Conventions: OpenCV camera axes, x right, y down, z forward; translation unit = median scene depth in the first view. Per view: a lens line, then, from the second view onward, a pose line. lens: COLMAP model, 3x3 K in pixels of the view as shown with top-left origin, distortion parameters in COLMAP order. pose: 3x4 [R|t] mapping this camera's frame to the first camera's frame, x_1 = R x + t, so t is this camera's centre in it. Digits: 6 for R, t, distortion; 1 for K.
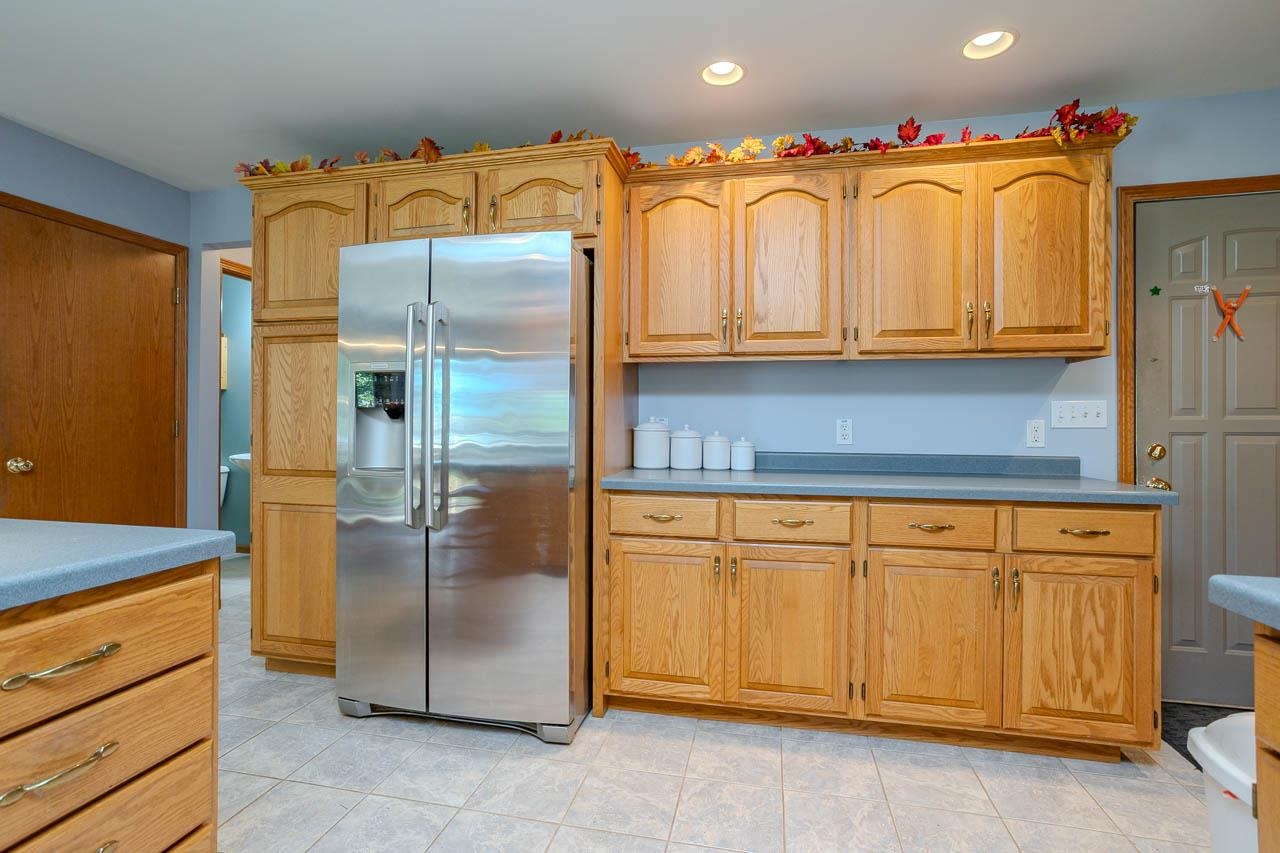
lens RADIAL K [[619.0, 0, 637.5], [0, 619.0, 423.3], [0, 0, 1]] dist [-0.043539, 0.031159]
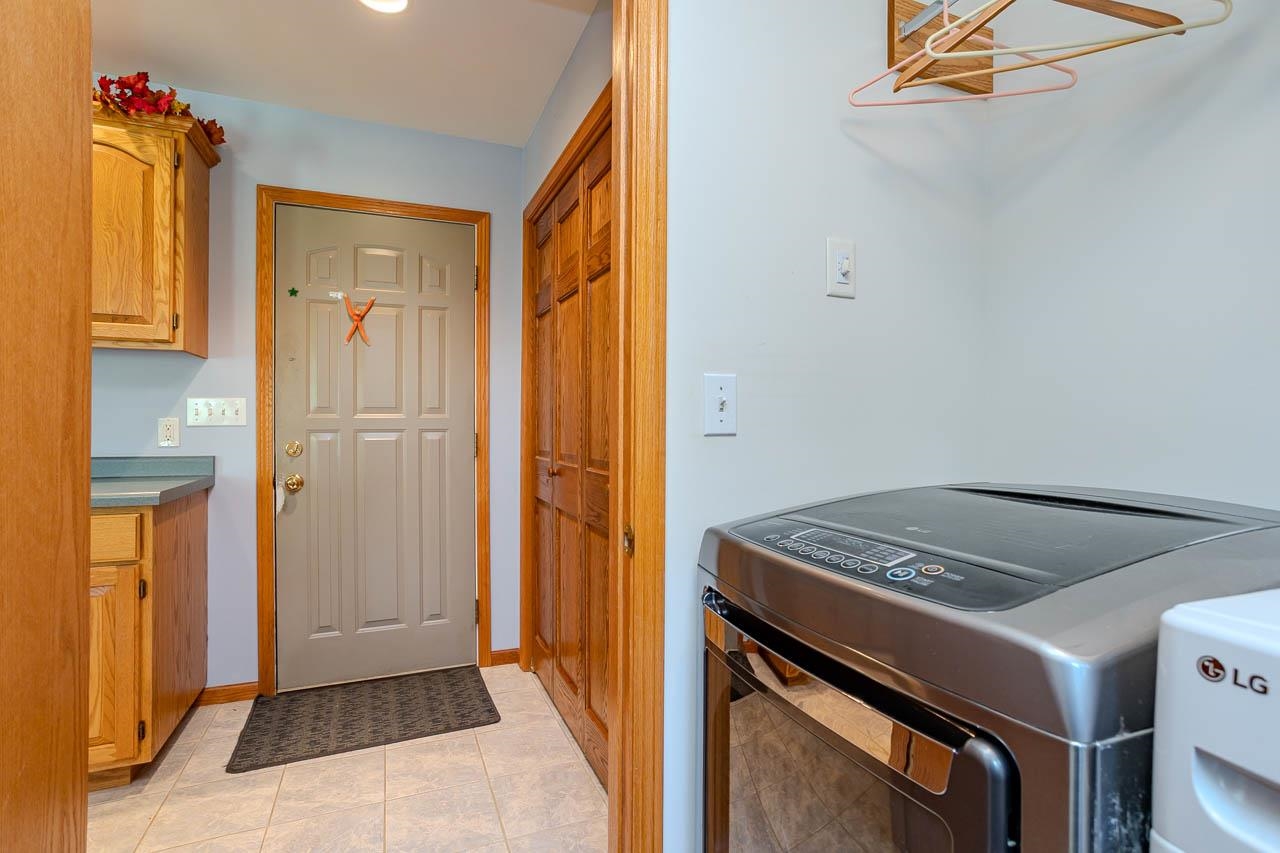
lens RADIAL K [[619.0, 0, 637.5], [0, 619.0, 423.3], [0, 0, 1]] dist [-0.043539, 0.031159]
pose [[0.815104, -0.003755, 0.579302, 0.732702], [0.003480, 0.999993, 0.001585, 0.004562], [-0.579304, 0.000724, 0.815111, -0.179405]]
